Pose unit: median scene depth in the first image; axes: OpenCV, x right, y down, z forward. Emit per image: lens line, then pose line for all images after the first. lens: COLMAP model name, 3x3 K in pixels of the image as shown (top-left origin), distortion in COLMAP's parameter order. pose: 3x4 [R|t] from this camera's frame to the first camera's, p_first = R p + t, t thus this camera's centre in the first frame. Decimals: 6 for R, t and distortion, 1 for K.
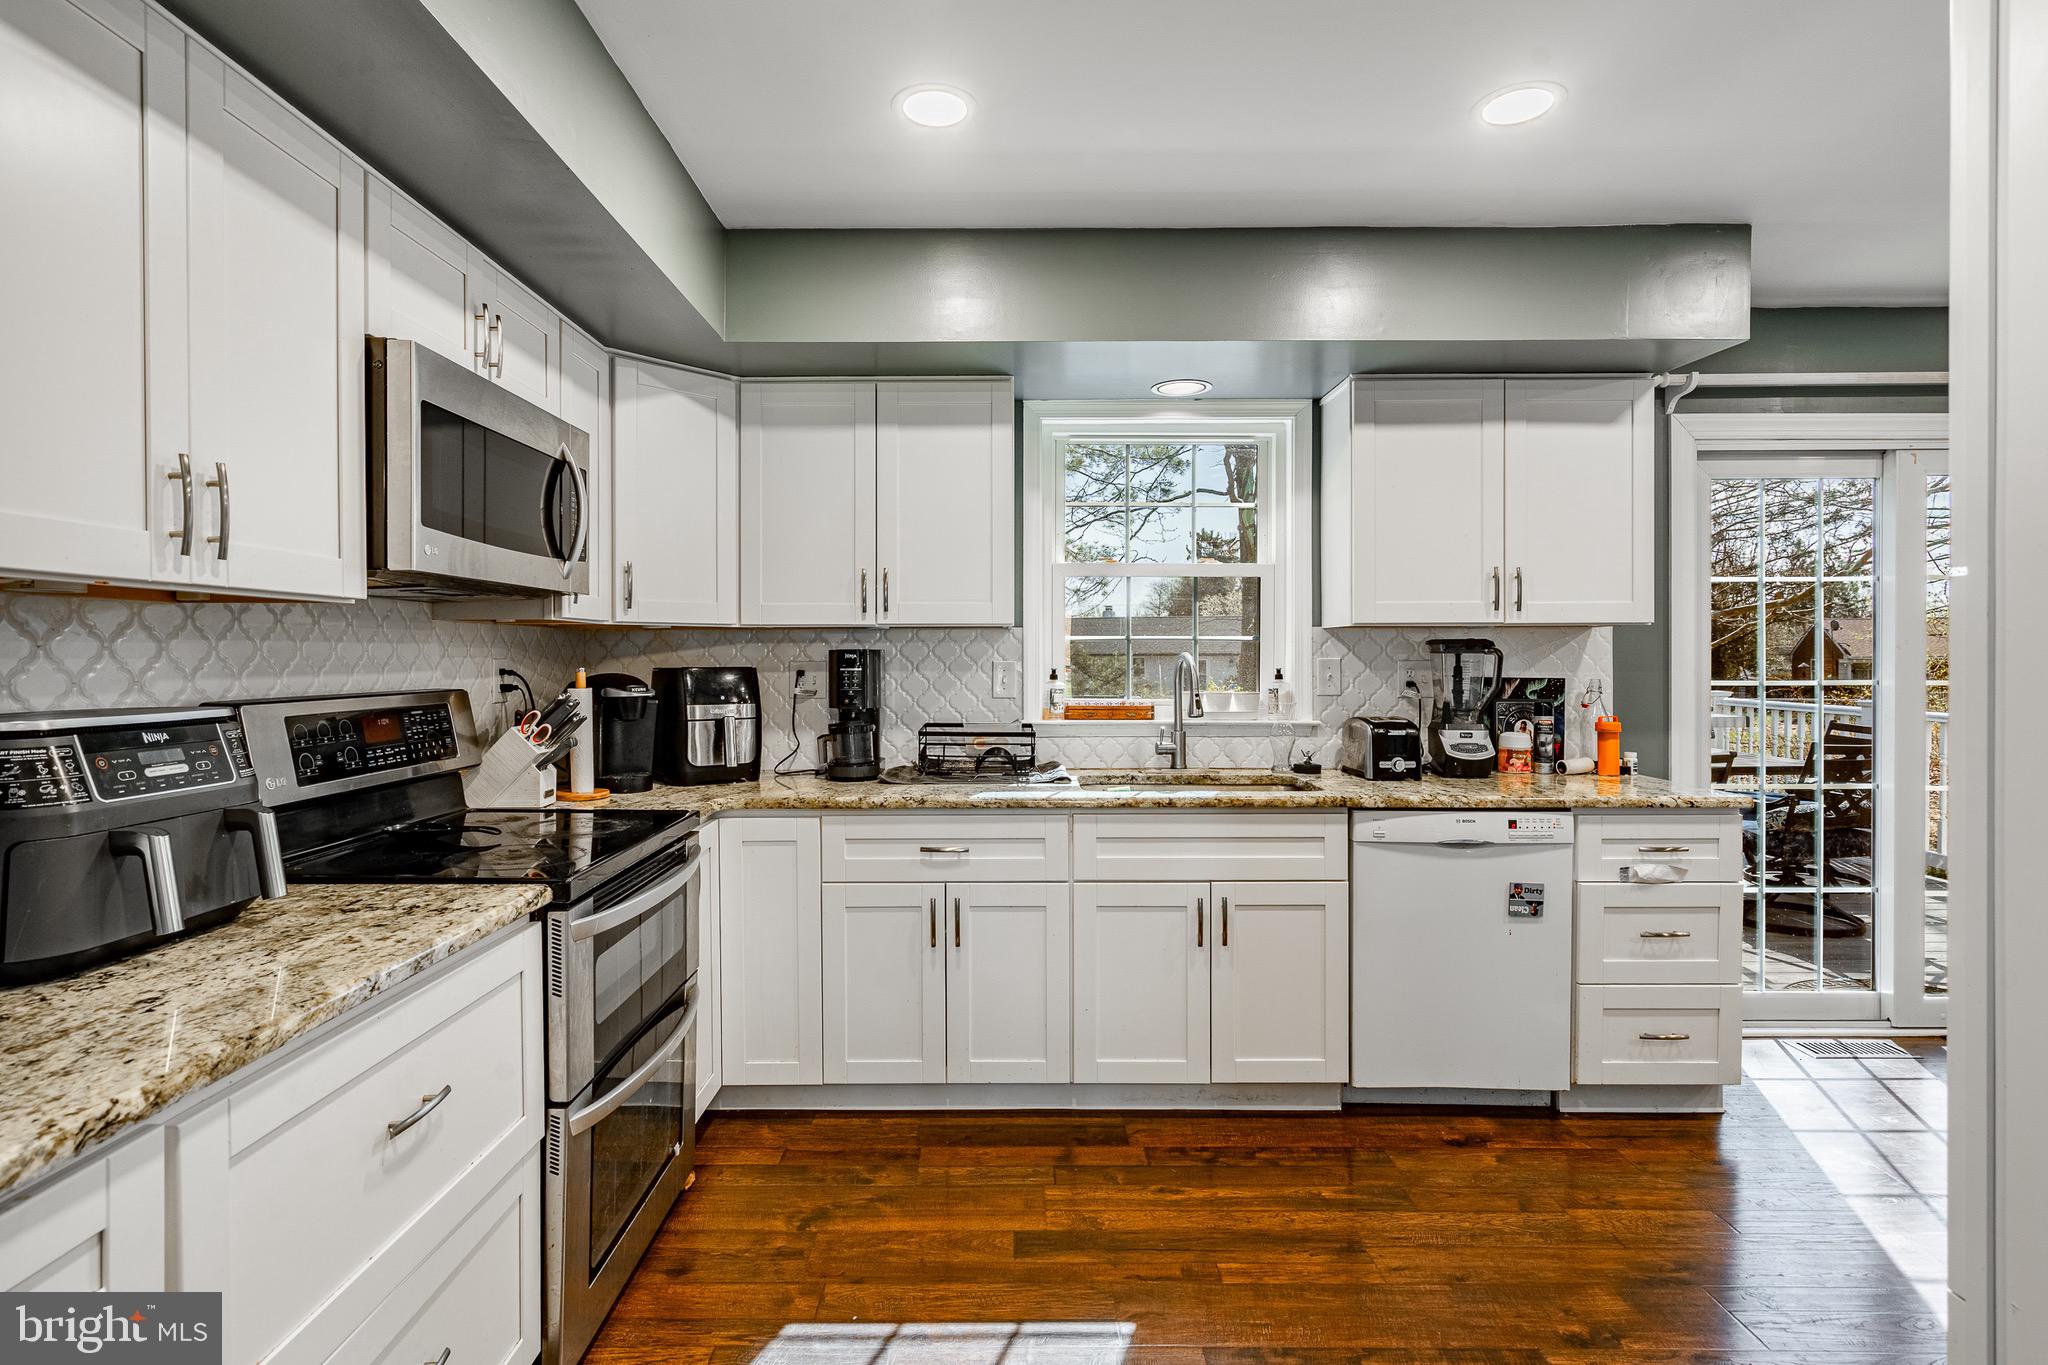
lens RADIAL K [[1019.8, 0, 1004.0], [0, 1019.8, 670.5], [0, 0, 1]] dist [-0.002649, 0.002327]
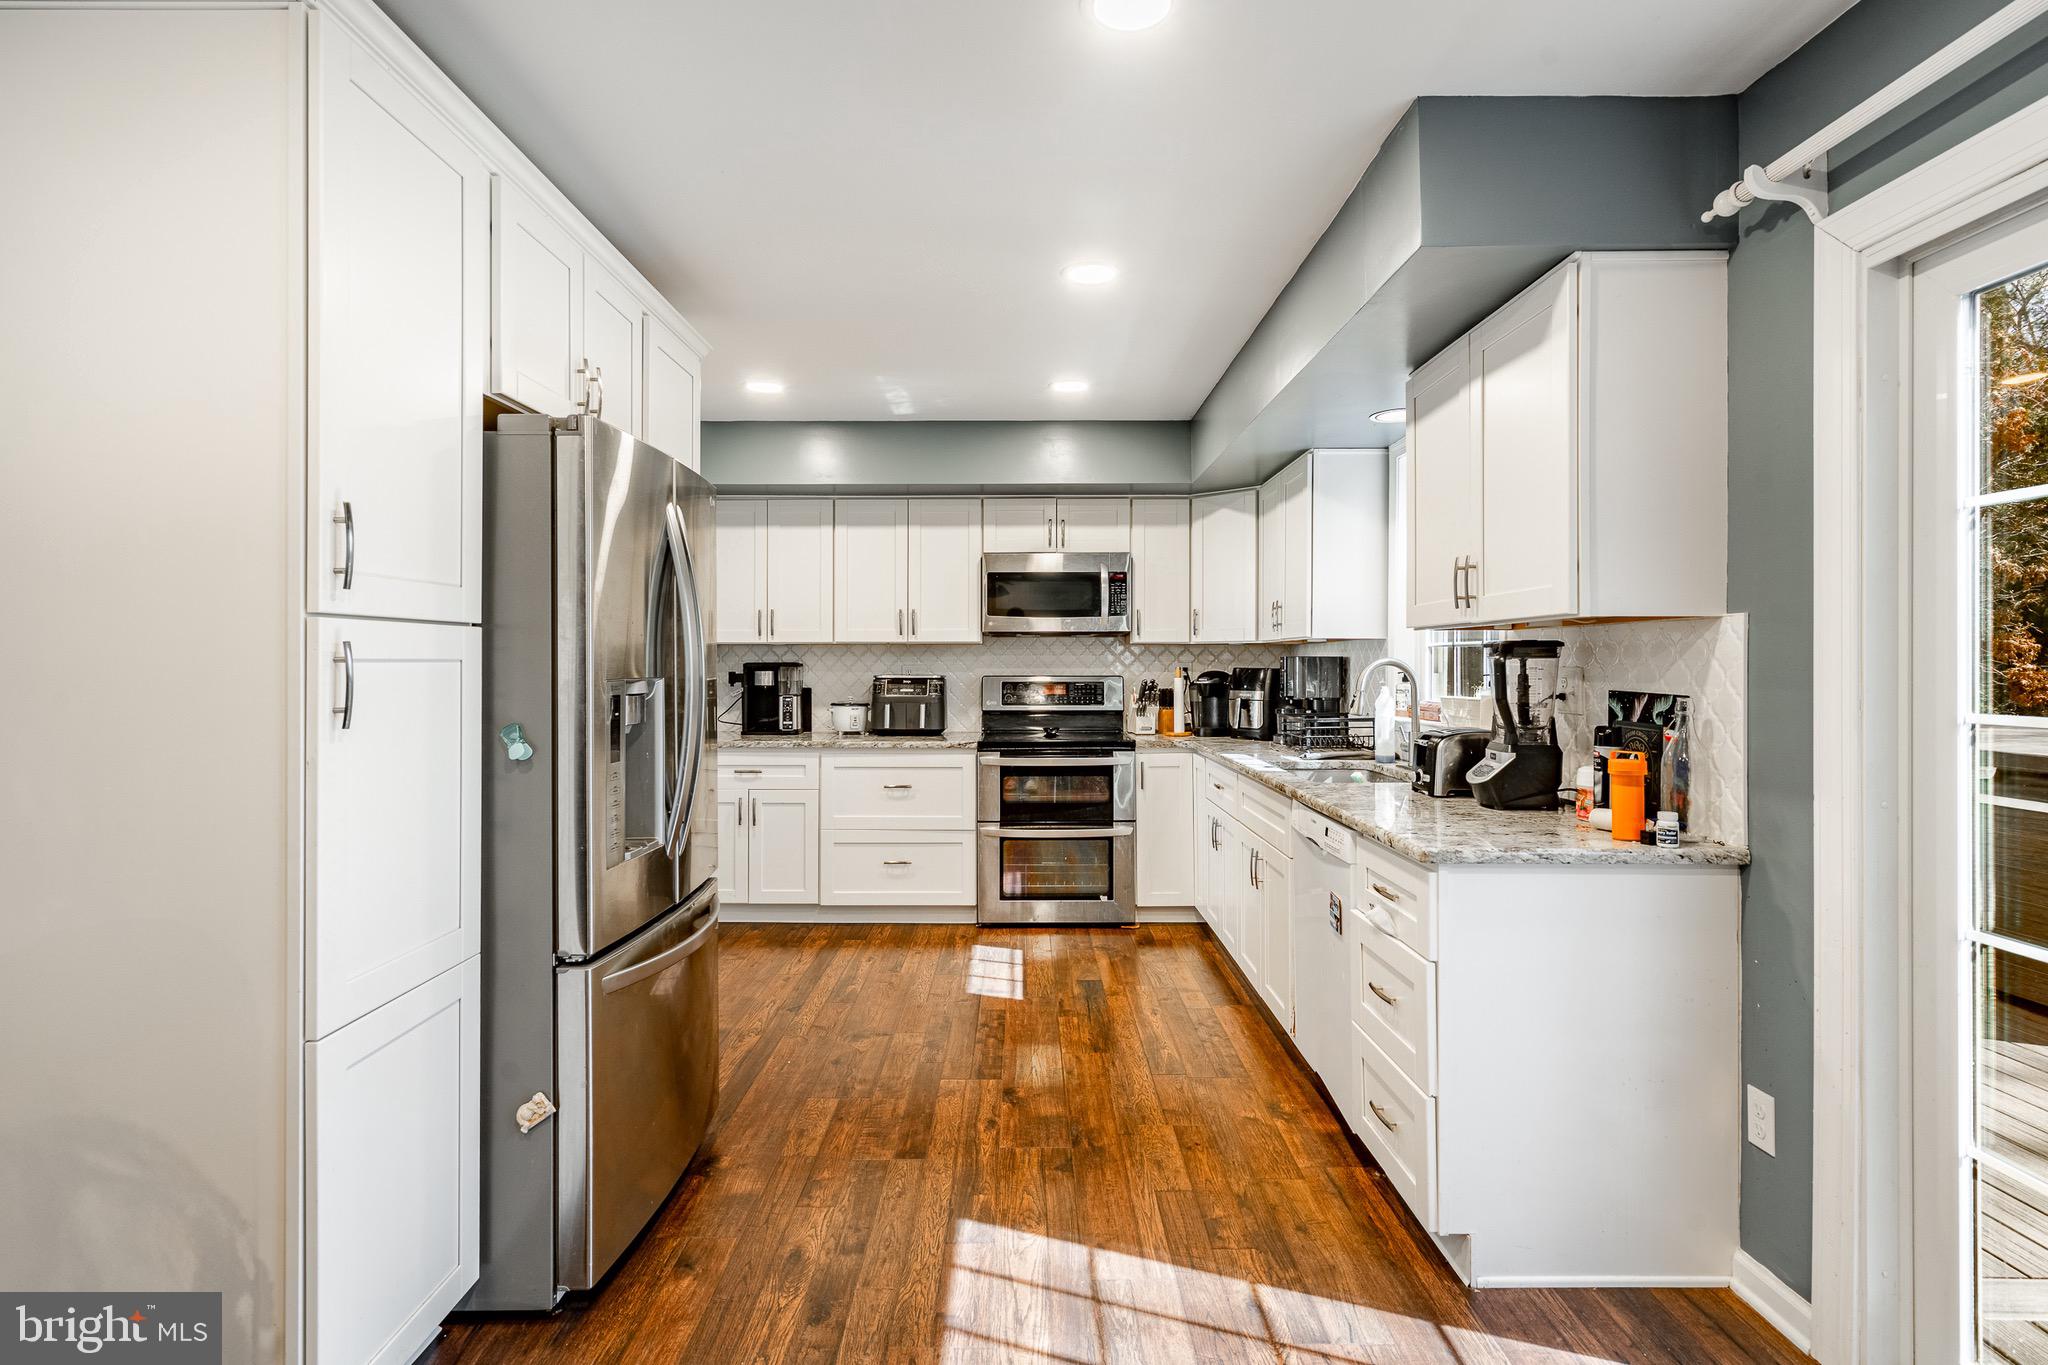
lens RADIAL K [[1019.8, 0, 1026.3], [0, 1019.8, 686.7], [0, 0, 1]] dist [-0.002649, 0.002327]
pose [[0.006631, 0.025620, -0.999650, 1.382529], [-0.014499, 0.999569, 0.025522, -0.009807], [0.999873, 0.014325, 0.006999, 0.651768]]
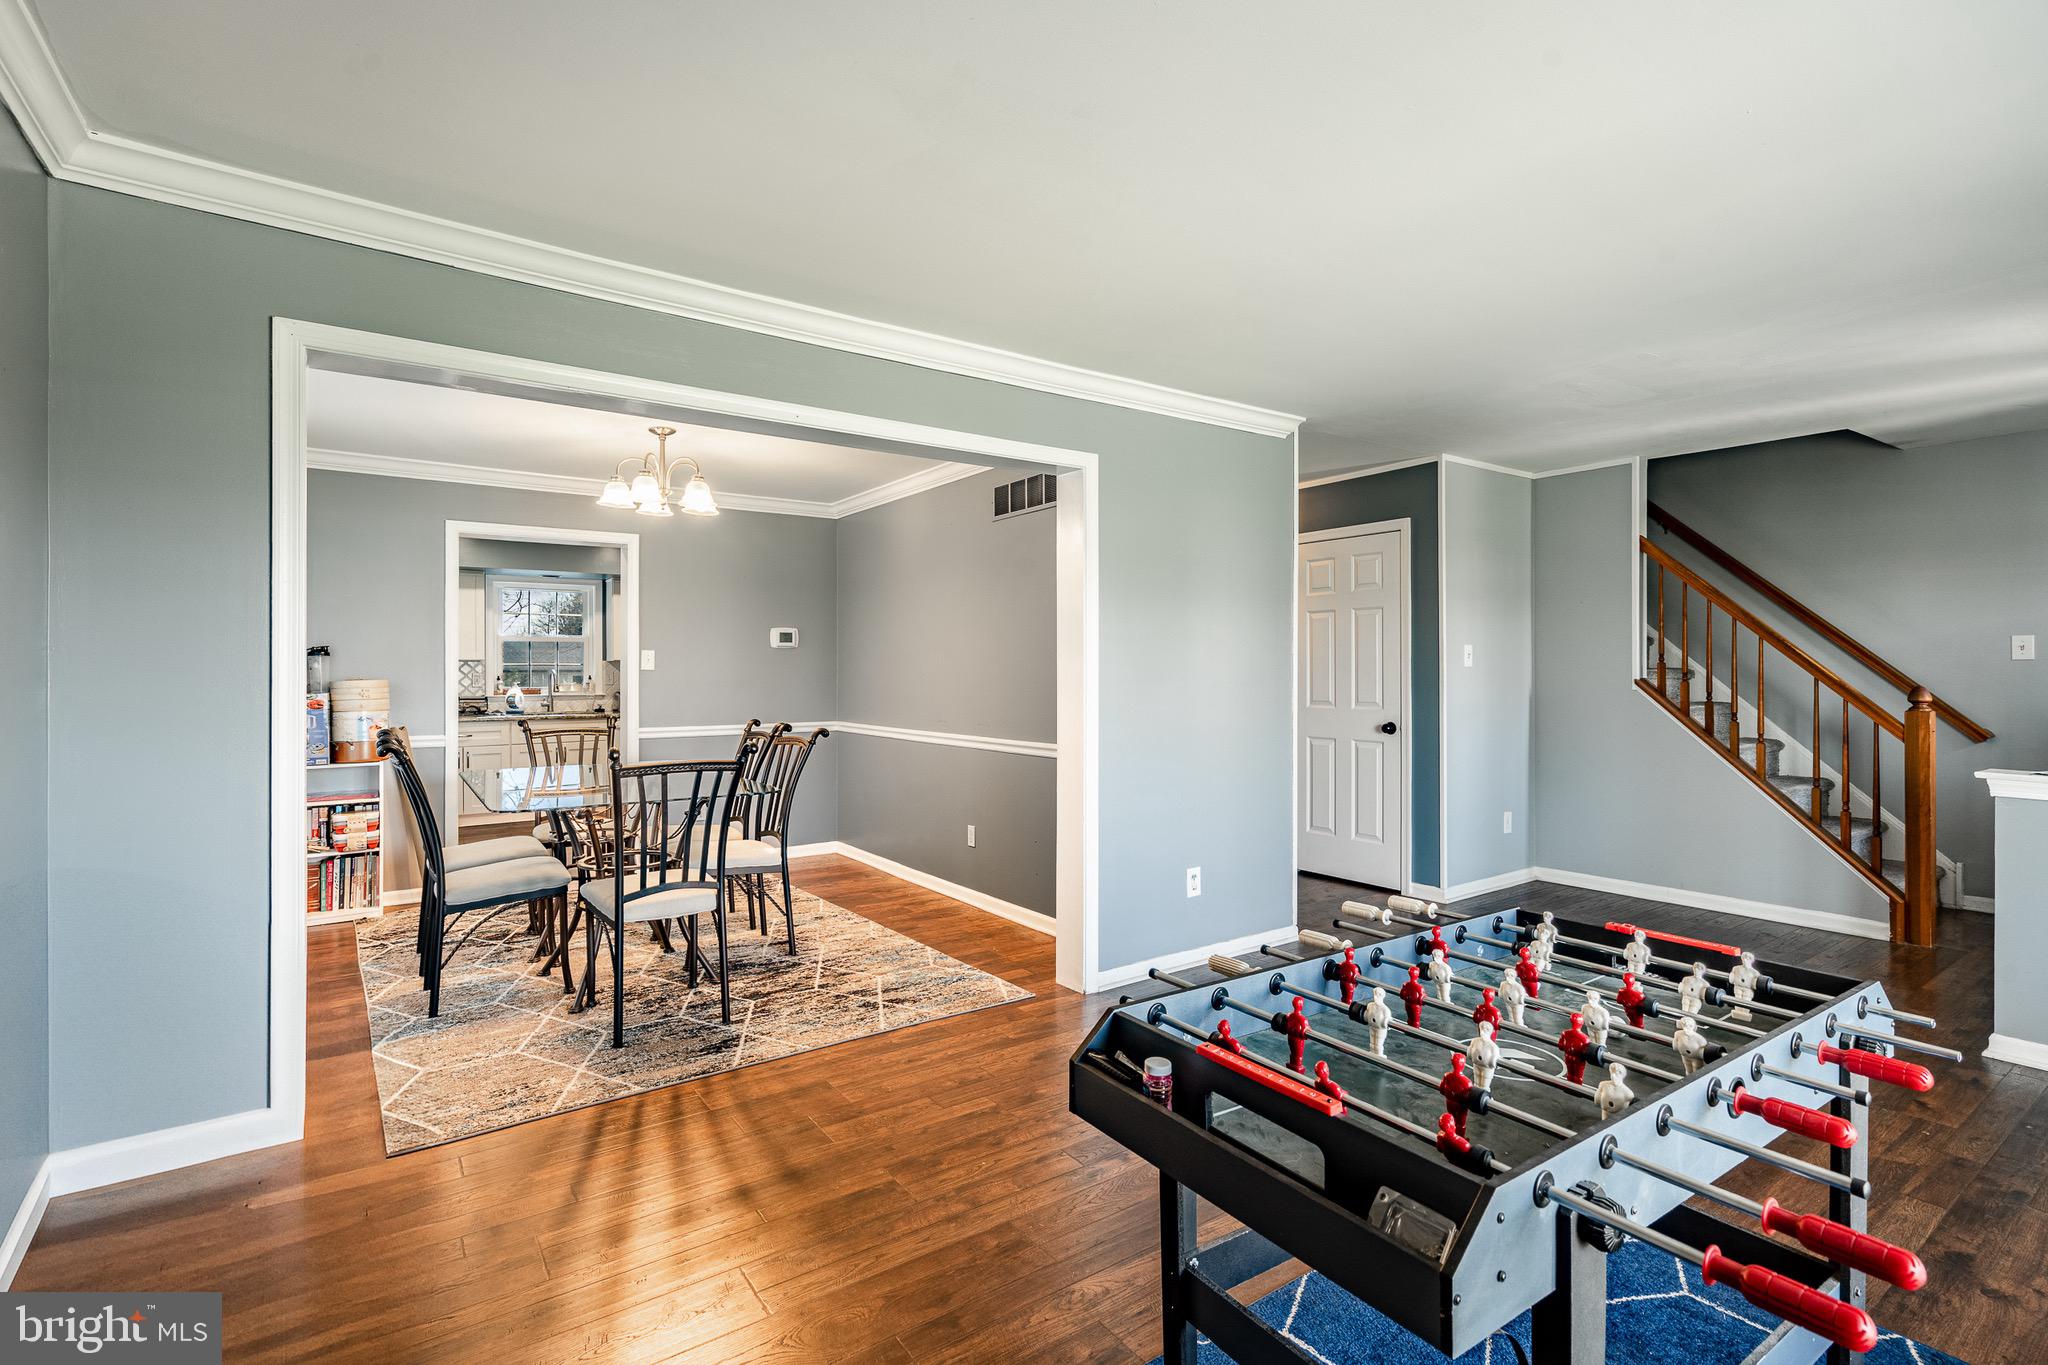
lens RADIAL K [[956.2, 0, 1020.6], [0, 956.2, 673.8], [0, 0, 1]] dist [-0.000879, -0.000003]
pose [[0.826718, -0.002722, 0.562610, -0.257403], [0.009124, 0.999922, -0.008571, 0.030173], [-0.562543, 0.012219, 0.826678, -2.059967]]
